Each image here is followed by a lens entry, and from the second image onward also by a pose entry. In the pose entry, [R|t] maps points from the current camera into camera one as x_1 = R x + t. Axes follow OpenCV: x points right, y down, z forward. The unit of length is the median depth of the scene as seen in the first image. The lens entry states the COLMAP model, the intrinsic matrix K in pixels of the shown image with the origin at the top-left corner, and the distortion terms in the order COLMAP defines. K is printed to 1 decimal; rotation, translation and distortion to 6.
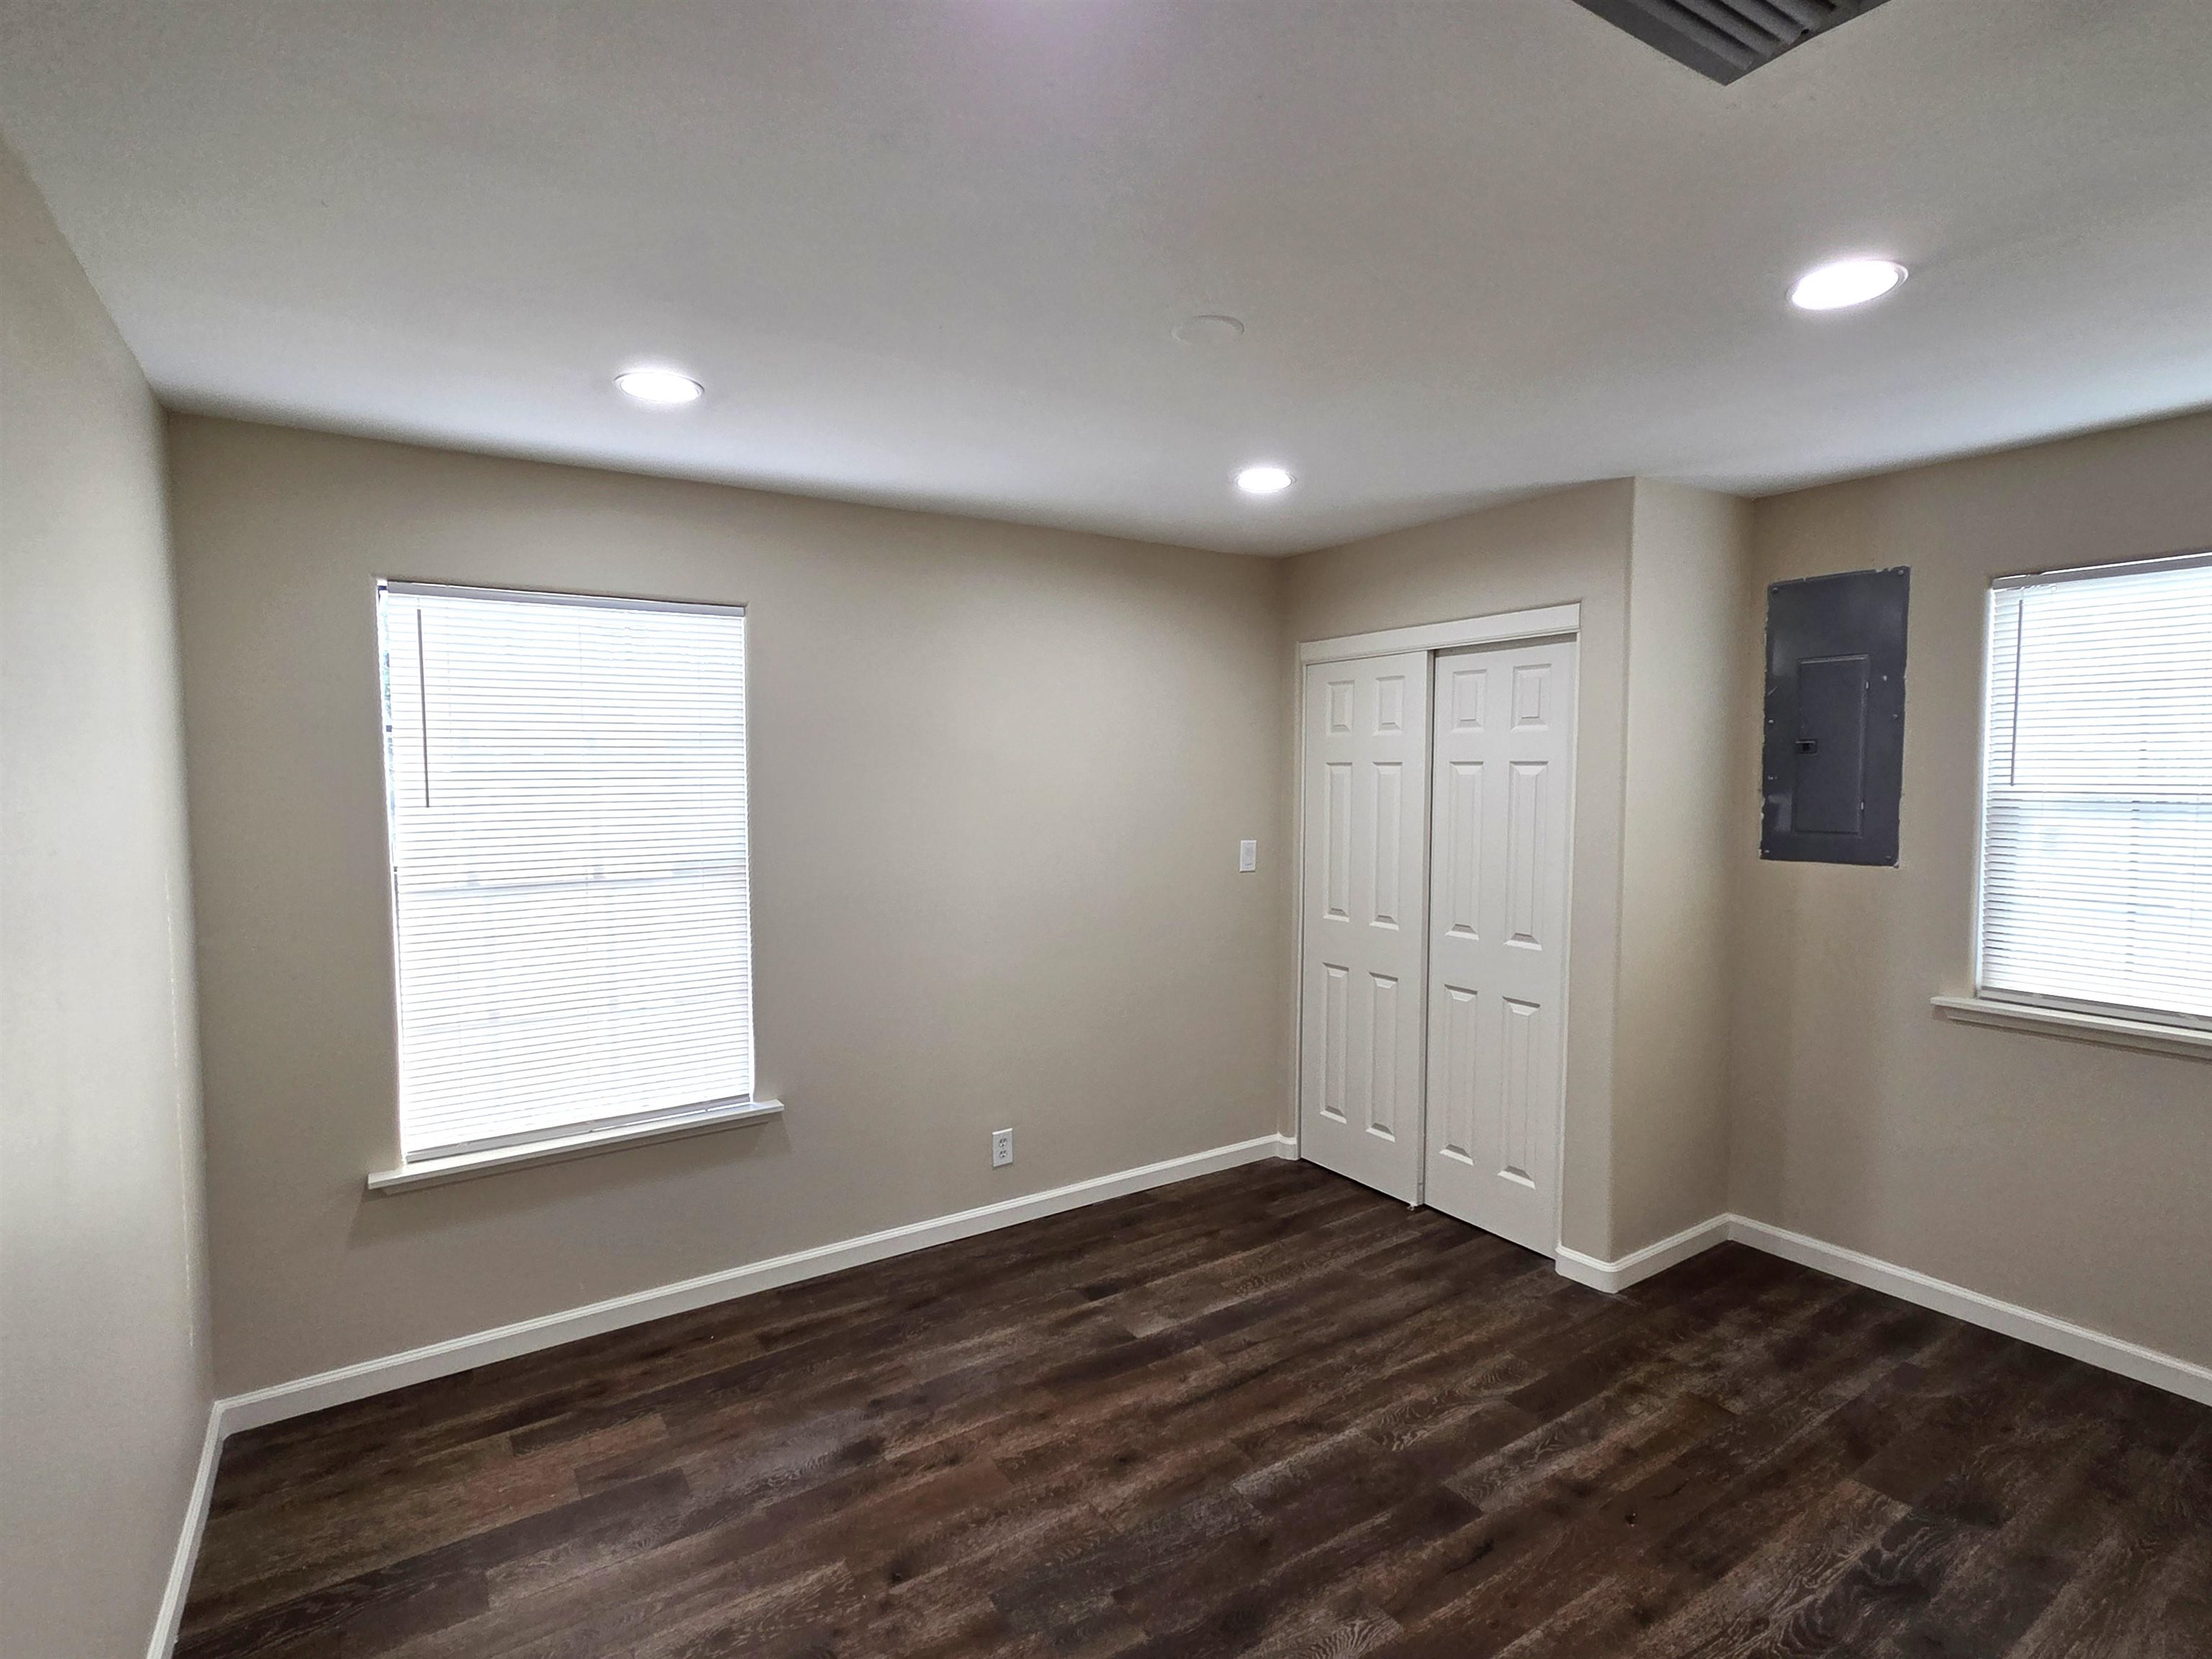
lens RADIAL K [[1101.1, 0, 1114.6], [0, 1101.1, 826.6], [0, 0, 1]] dist [0.008254, 0.001723]
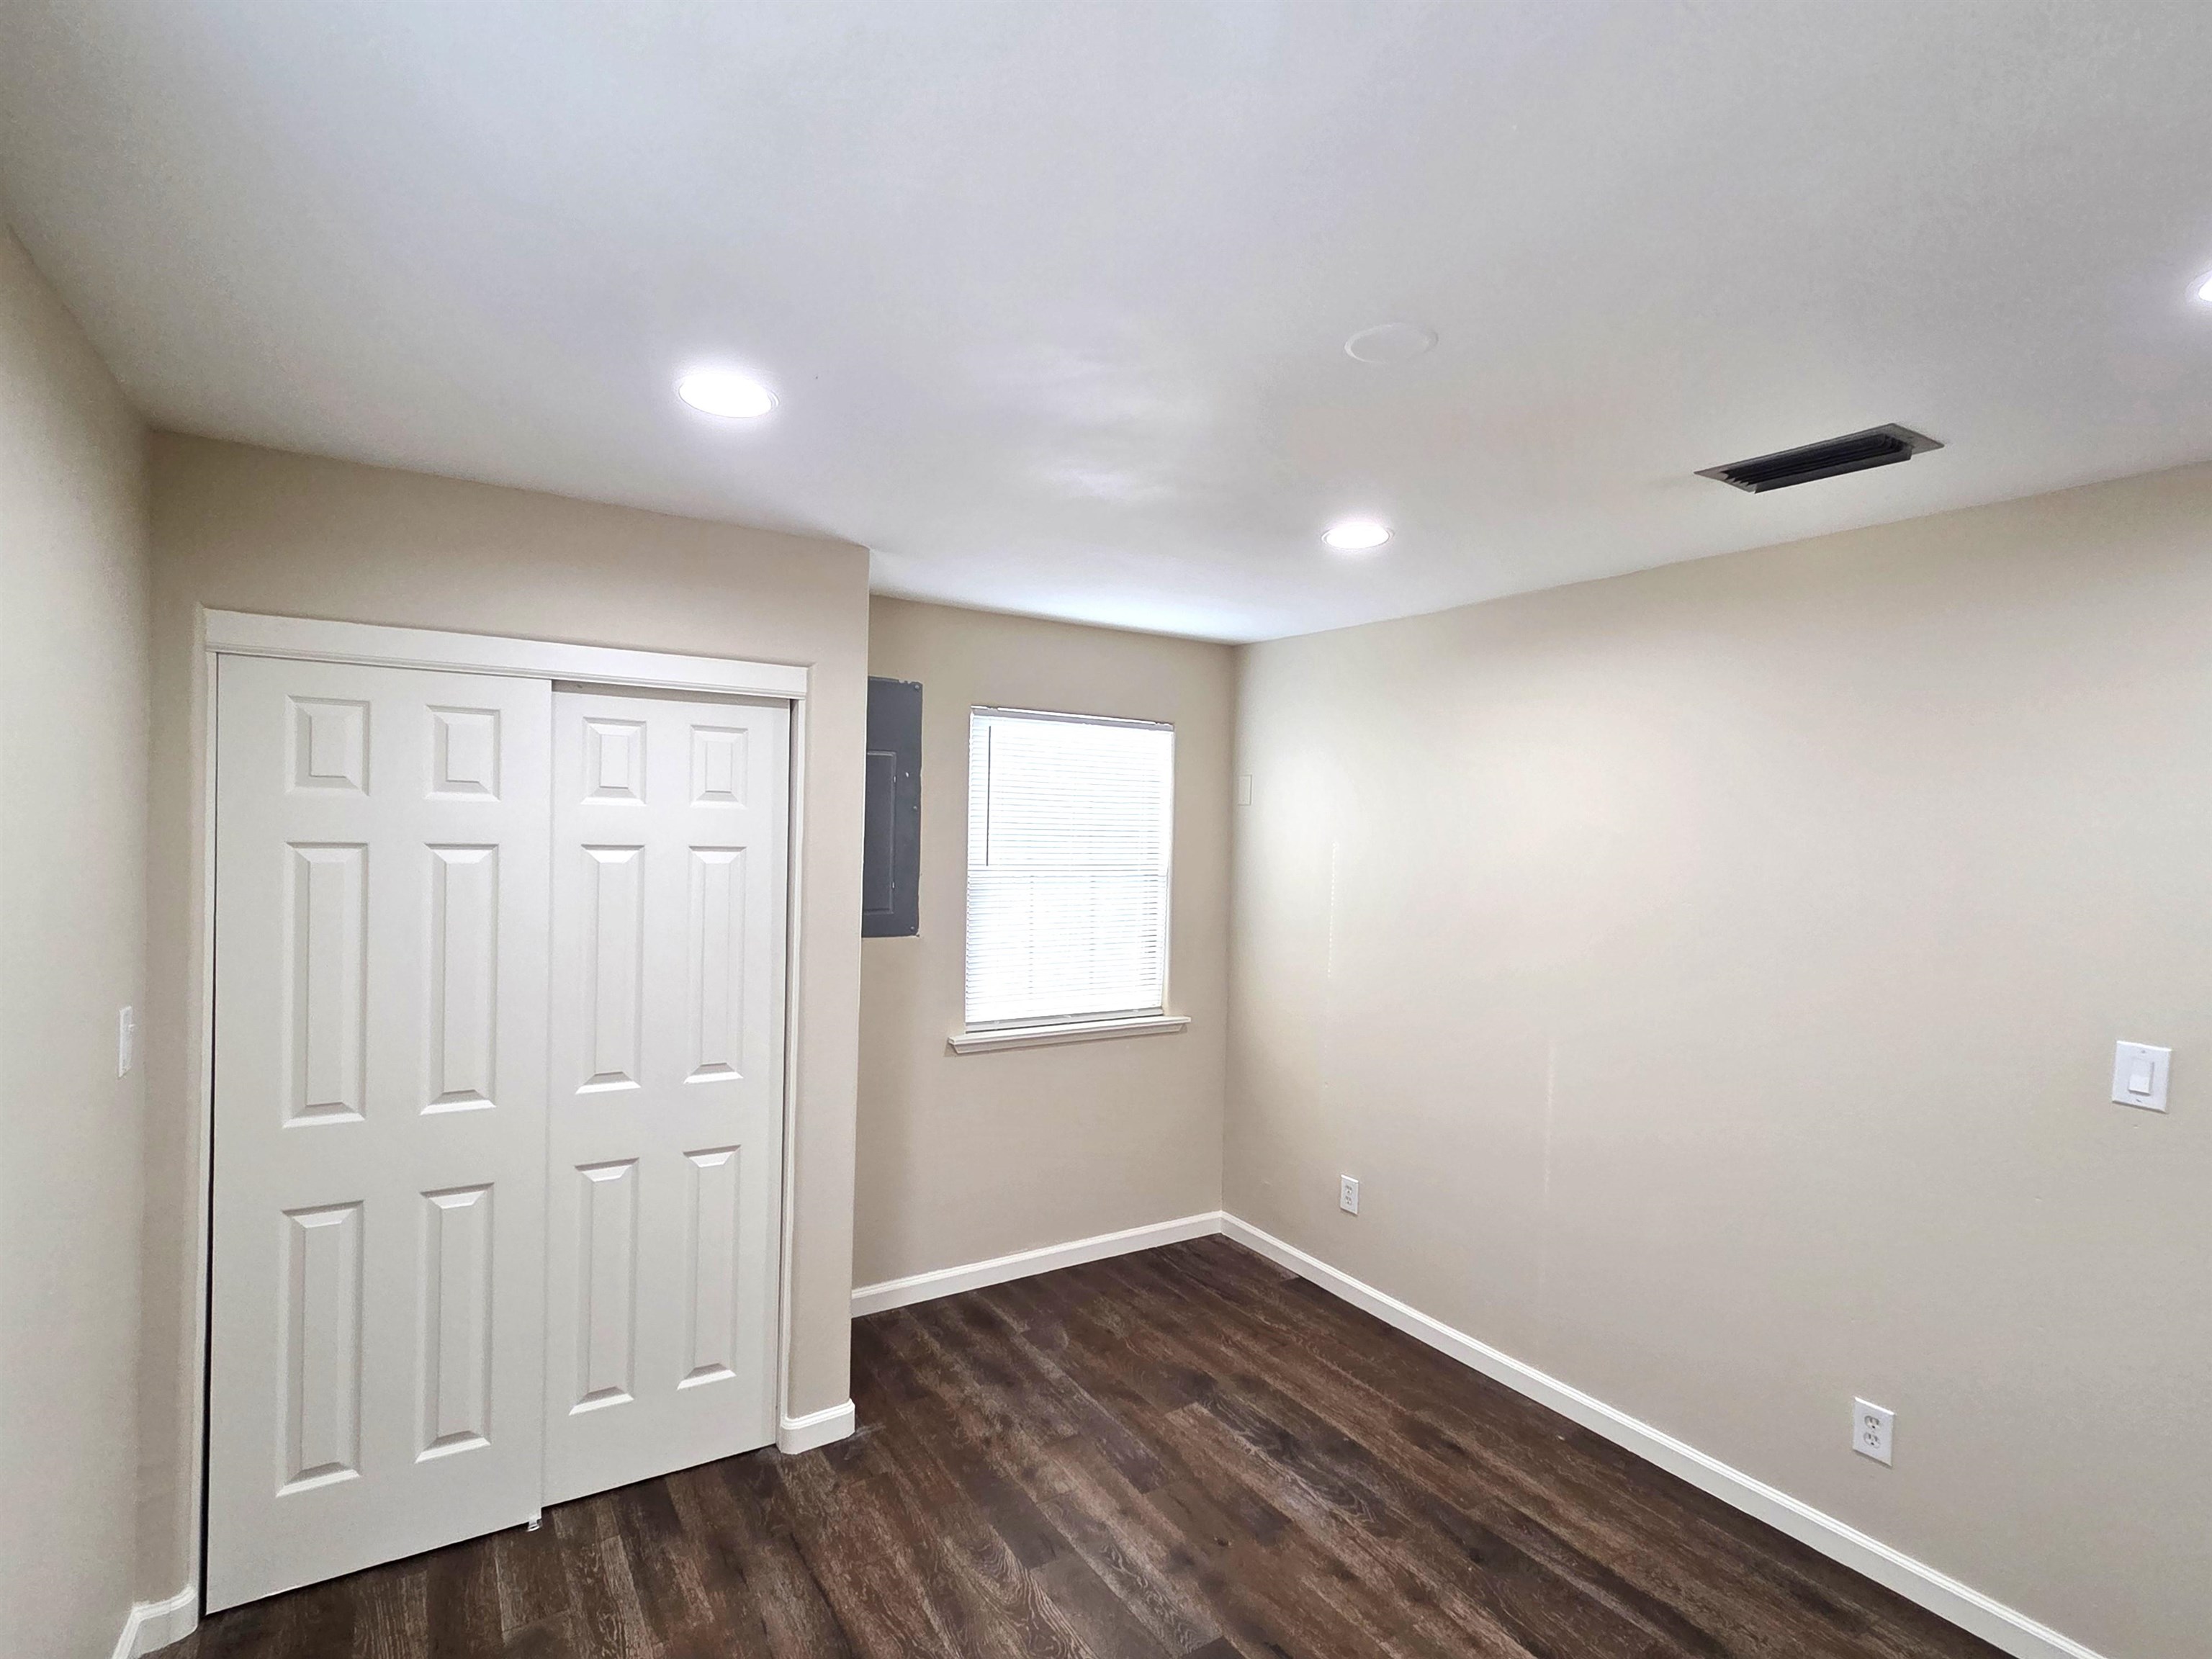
lens RADIAL K [[1101.1, 0, 1110.8], [0, 1101.1, 841.5], [0, 0, 1]] dist [0.008254, 0.001723]
pose [[0.010462, -0.006994, 0.999921, -0.495642], [0.030360, 0.999517, 0.006674, -0.069758], [-0.999484, 0.030287, 0.010670, 0.832231]]
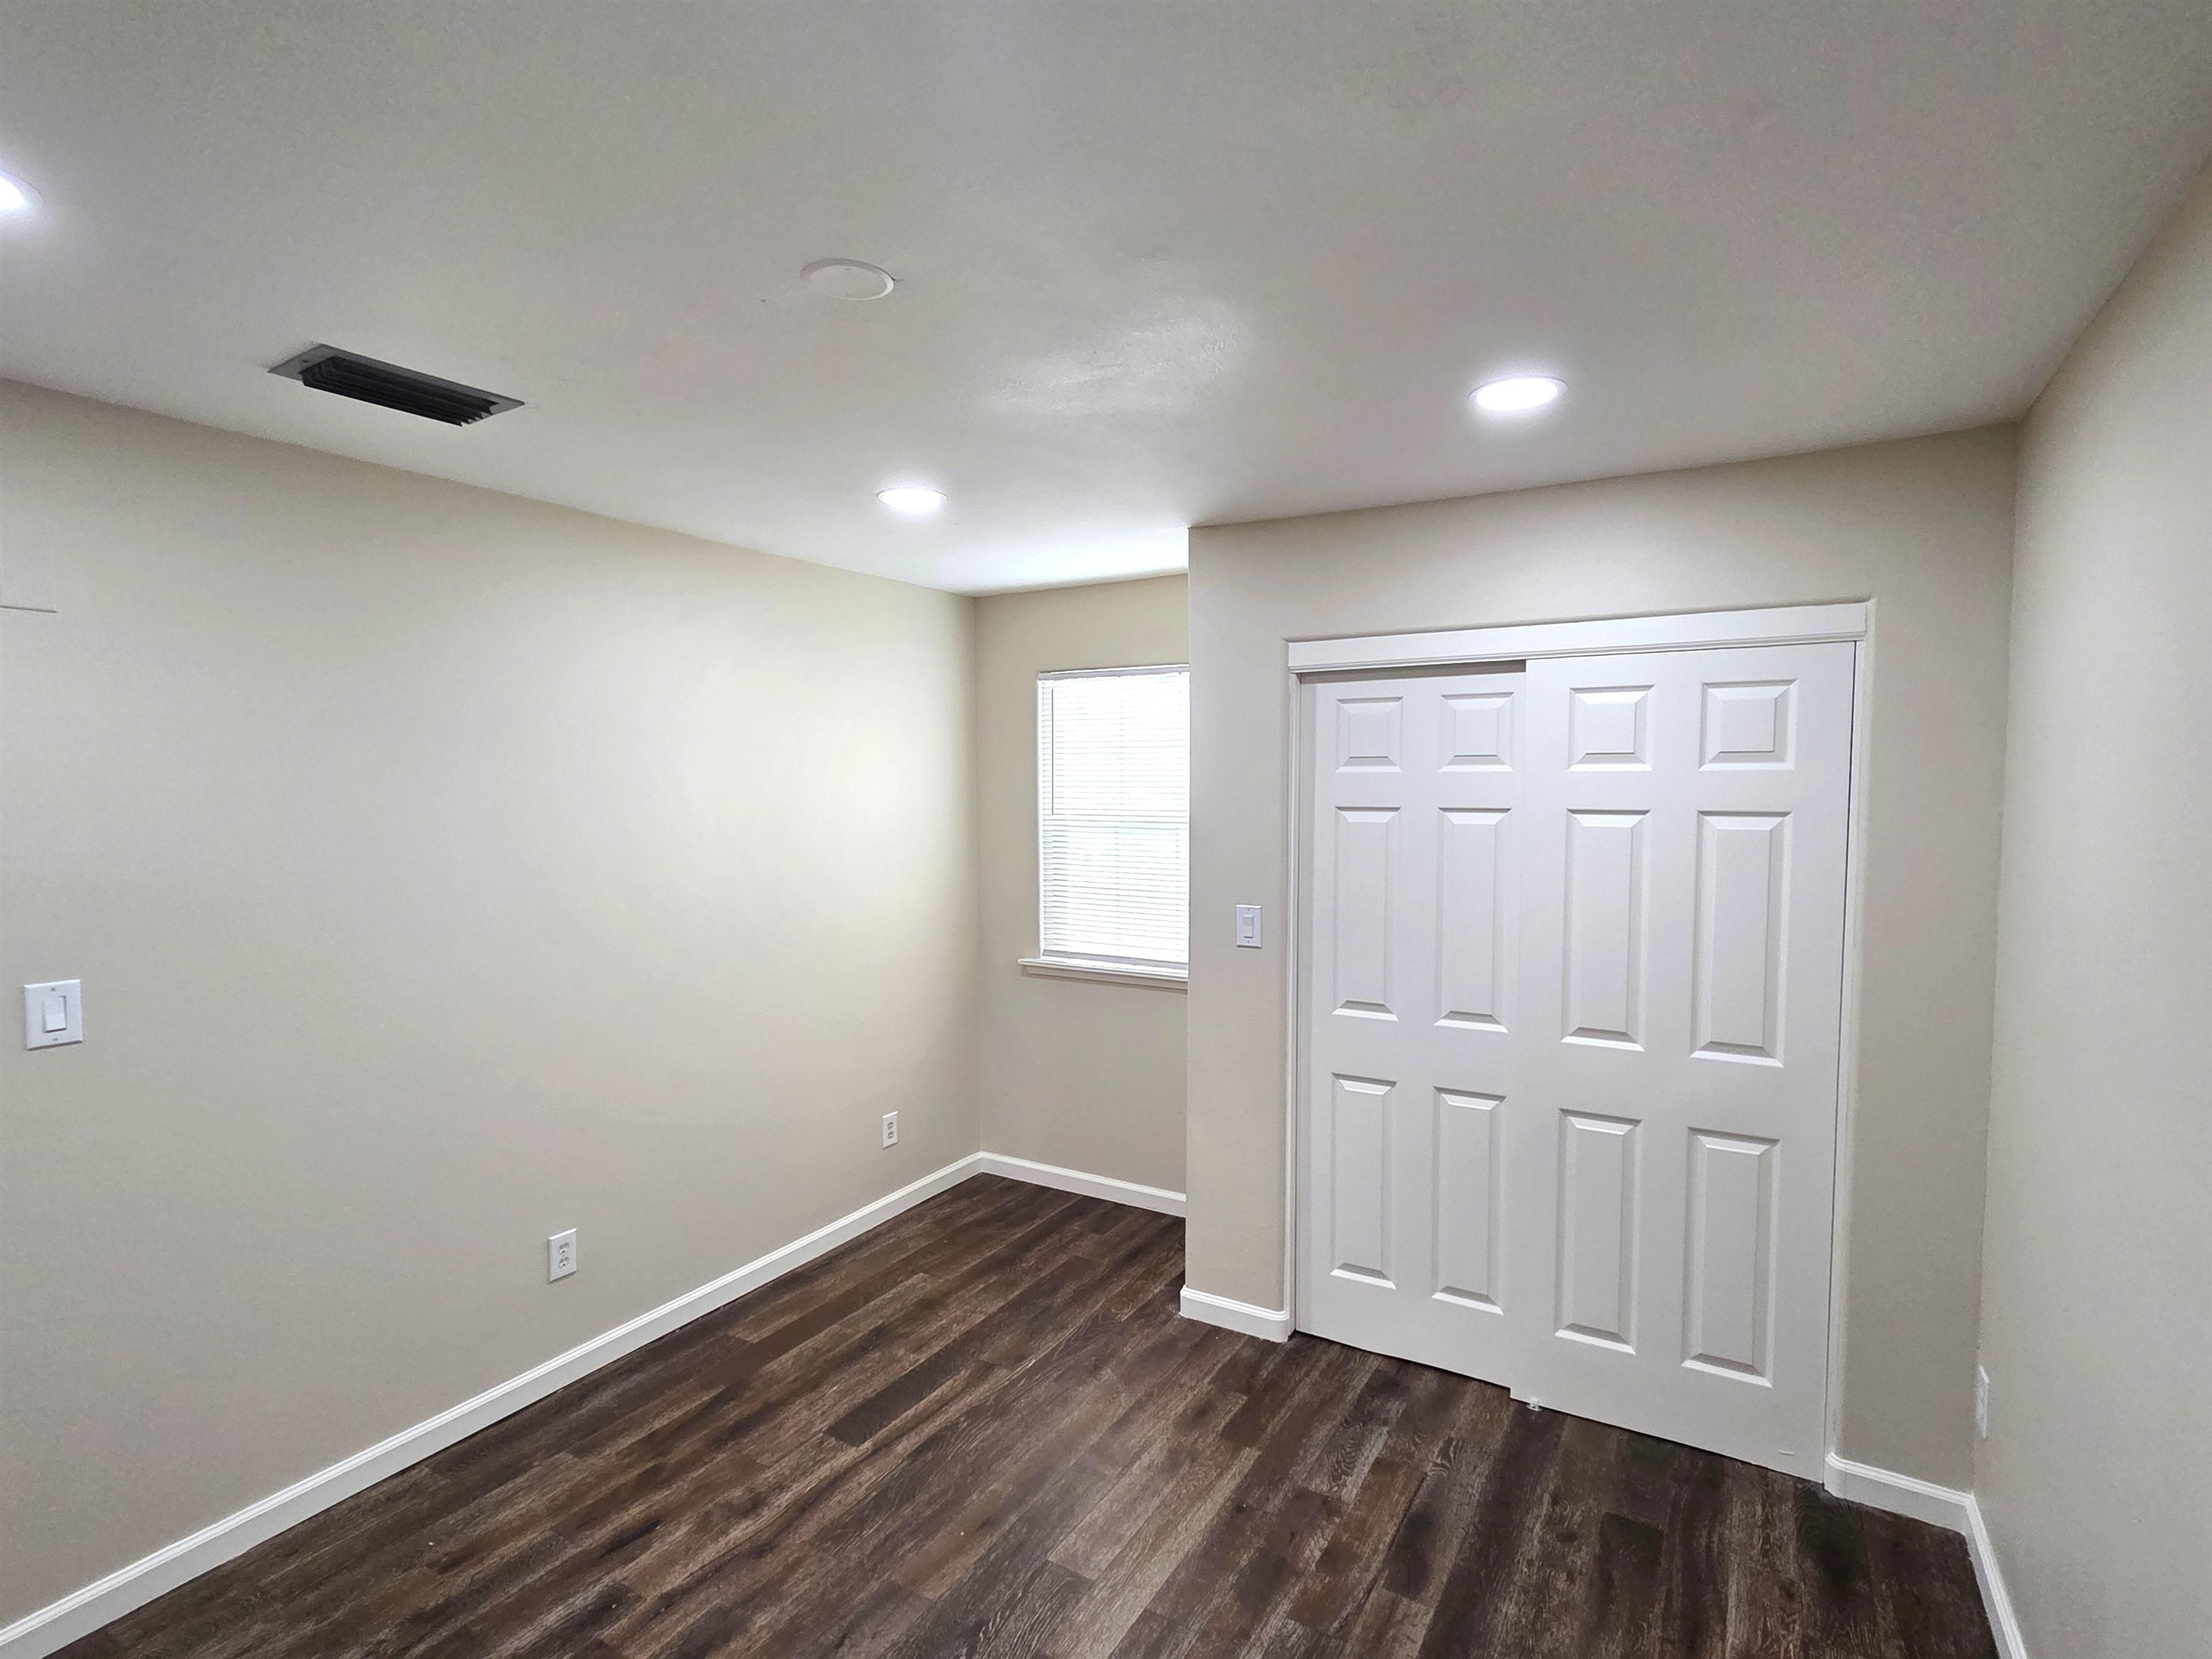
lens RADIAL K [[1021.3, 0, 1097.7], [0, 1021.3, 827.9], [0, 0, 1]] dist [-0.001458, -0.000180]
pose [[0.923045, -0.012418, 0.384490, -0.170251], [0.017735, 0.999790, -0.010285, -0.043966], [-0.384282, 0.016312, 0.923072, 0.390742]]
